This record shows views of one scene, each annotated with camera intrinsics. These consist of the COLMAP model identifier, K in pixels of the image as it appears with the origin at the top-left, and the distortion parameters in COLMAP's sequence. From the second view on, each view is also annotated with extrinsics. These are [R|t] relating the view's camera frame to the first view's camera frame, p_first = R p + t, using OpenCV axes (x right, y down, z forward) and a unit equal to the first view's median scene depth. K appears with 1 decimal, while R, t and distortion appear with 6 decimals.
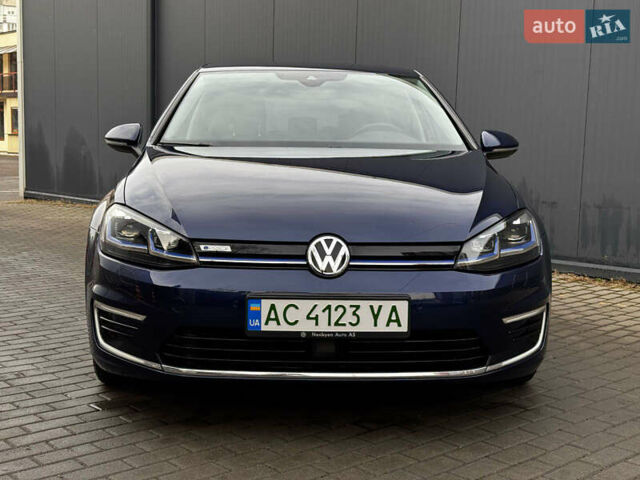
lens RADIAL K [[927.8, 0, 320.0], [0, 927.8, 240.0], [0, 0, 1]] dist [0.094759, 0.028615]
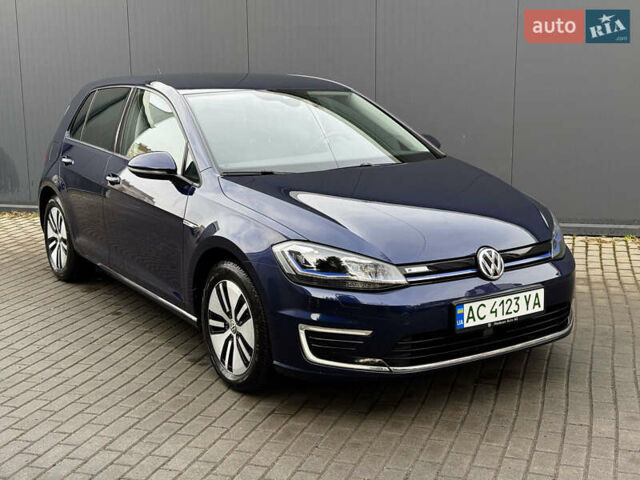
lens RADIAL K [[927.8, 0, 320.0], [0, 927.8, 240.0], [0, 0, 1]] dist [0.094759, 0.028615]
pose [[0.853091, -0.126365, 0.506229, -0.868707], [0.085138, 0.990939, 0.103886, -0.175115], [-0.514769, -0.045525, 0.856119, -0.013804]]
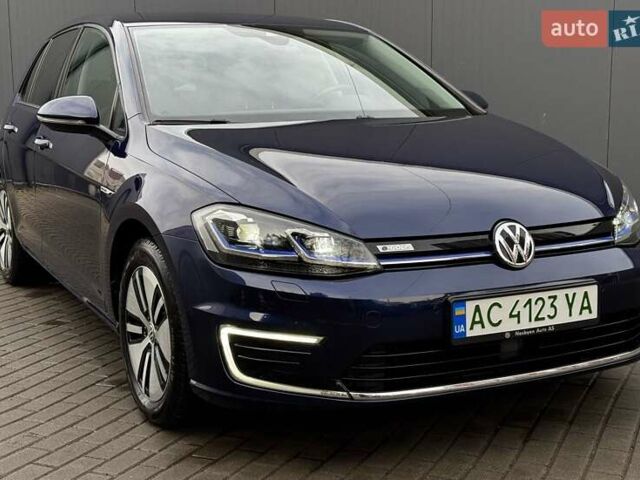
lens RADIAL K [[1047.9, 0, 320.0], [0, 1047.9, 240.0], [0, 0, 1]] dist [0.087599, 0.060480]
pose [[0.904771, -0.093240, 0.415566, -0.578243], [0.075177, 0.995384, 0.059656, -0.061231], [-0.419210, -0.022734, 0.907605, 0.160198]]
